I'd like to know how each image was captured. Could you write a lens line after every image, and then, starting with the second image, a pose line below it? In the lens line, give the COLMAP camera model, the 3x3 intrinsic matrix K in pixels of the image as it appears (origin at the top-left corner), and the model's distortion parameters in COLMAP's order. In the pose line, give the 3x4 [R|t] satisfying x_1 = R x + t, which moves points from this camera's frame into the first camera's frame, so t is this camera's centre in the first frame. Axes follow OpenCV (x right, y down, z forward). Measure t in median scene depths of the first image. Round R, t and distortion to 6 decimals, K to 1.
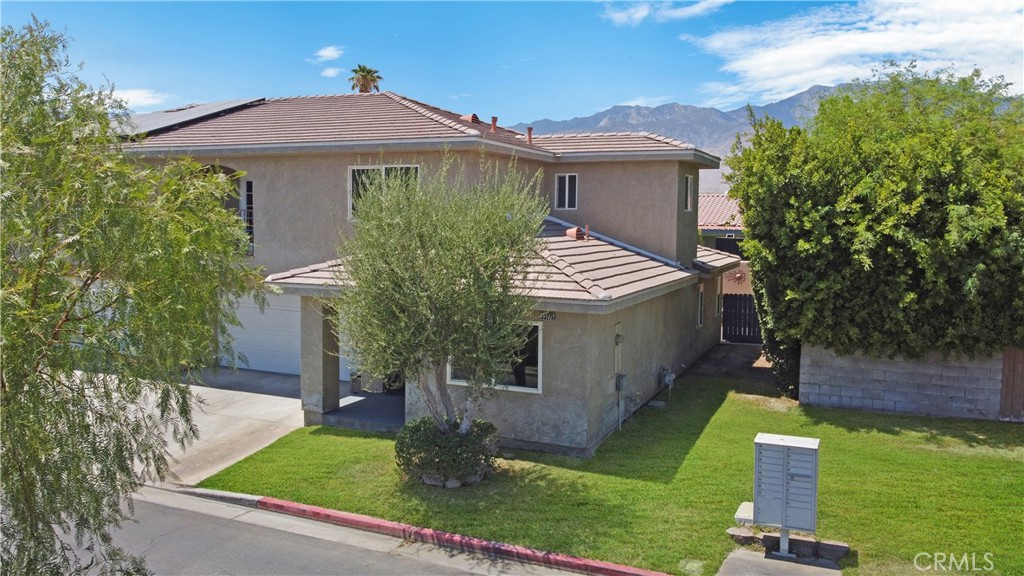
lens RADIAL K [[783.5, 0, 512.0], [0, 783.5, 282.6], [0, 0, 1]] dist [-0.000125, -0.001223]
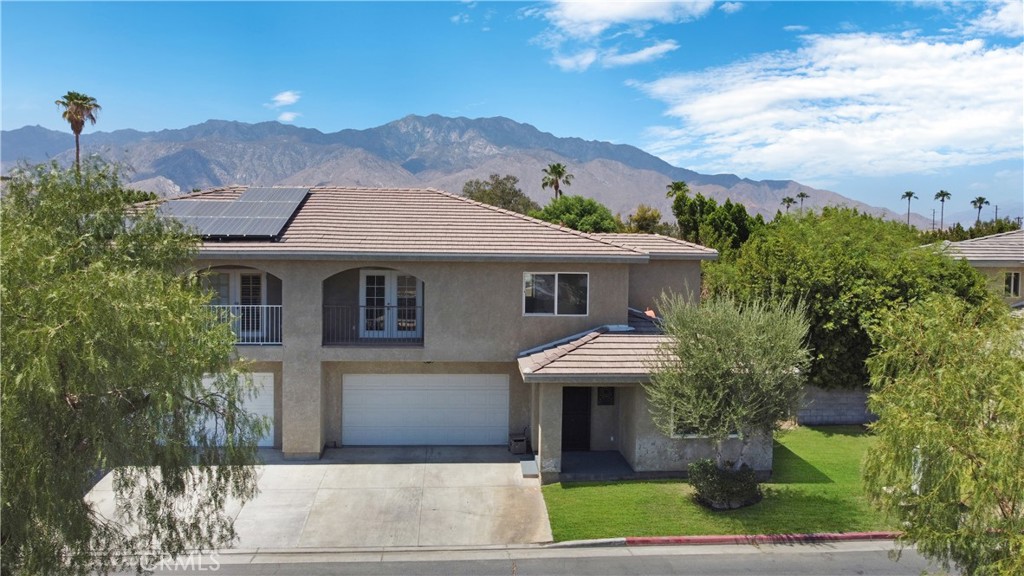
lens RADIAL K [[783.5, 0, 512.0], [0, 783.5, 282.6], [0, 0, 1]] dist [-0.000125, -0.001223]
pose [[0.881878, -0.025287, 0.470799, -0.927874], [0.037463, 0.999162, -0.016509, -0.127874], [-0.469987, 0.032197, 0.882086, -0.103456]]
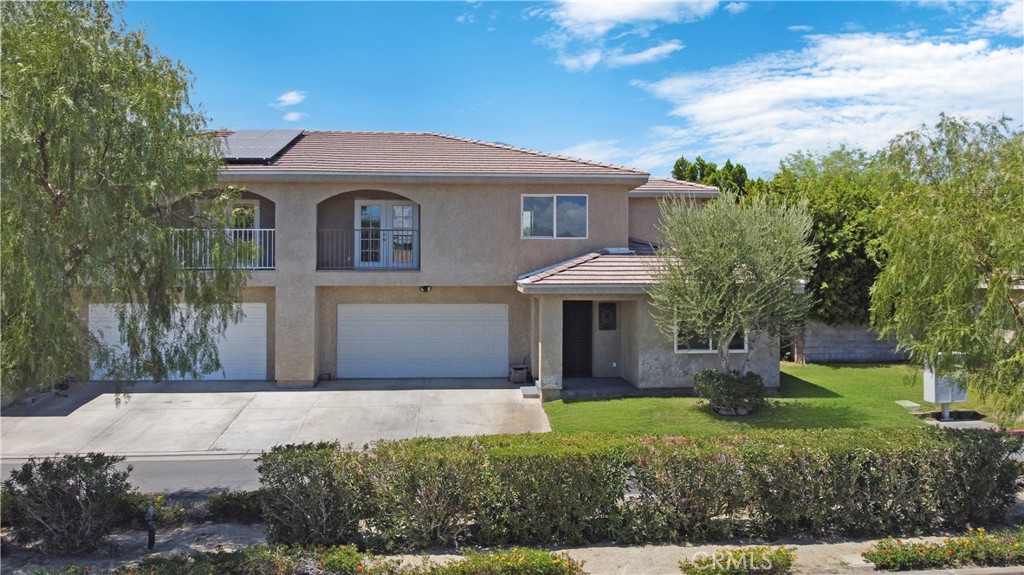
lens RADIAL K [[797.0, 0, 513.6], [0, 797.0, 263.5], [0, 0, 1]] dist [-0.003096, -0.000524]
pose [[0.880647, -0.009475, 0.473678, -0.926303], [0.049671, 0.996137, -0.072421, 0.056352], [-0.471162, 0.087305, 0.877715, -0.090534]]
